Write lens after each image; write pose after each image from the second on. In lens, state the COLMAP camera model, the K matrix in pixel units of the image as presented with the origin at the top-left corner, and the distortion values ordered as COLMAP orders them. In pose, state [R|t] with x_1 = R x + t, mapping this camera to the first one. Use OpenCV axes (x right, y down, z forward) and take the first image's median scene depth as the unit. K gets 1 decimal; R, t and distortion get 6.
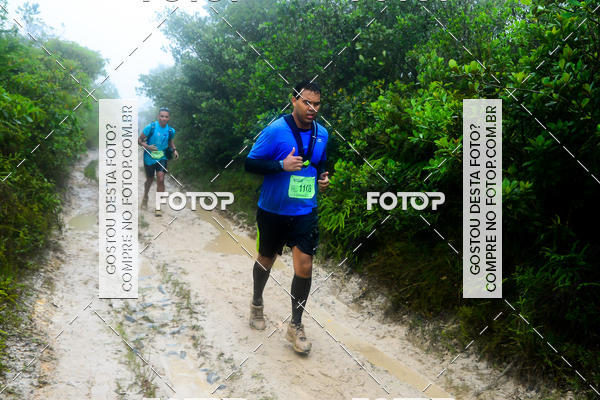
lens RADIAL K [[640.6, 0, 310.5], [0, 640.6, 210.7], [0, 0, 1]] dist [-0.039880, 0.192350]
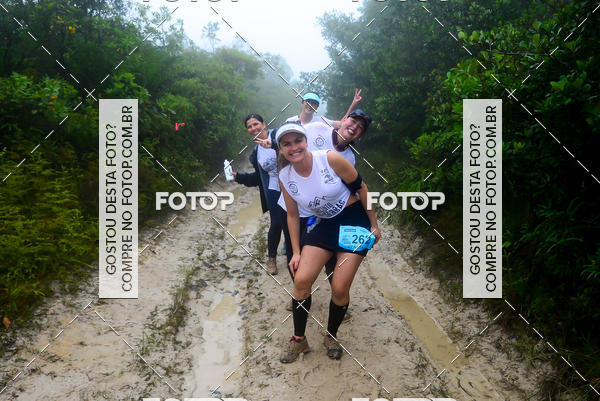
lens RADIAL K [[567.2, 0, 307.7], [0, 567.2, 211.7], [0, 0, 1]] dist [-0.053501, 0.122167]
pose [[0.948131, -0.000702, -0.317880, 0.268324], [0.013013, 0.999245, 0.036606, 0.026689], [0.317615, -0.038844, 0.947424, 0.008053]]
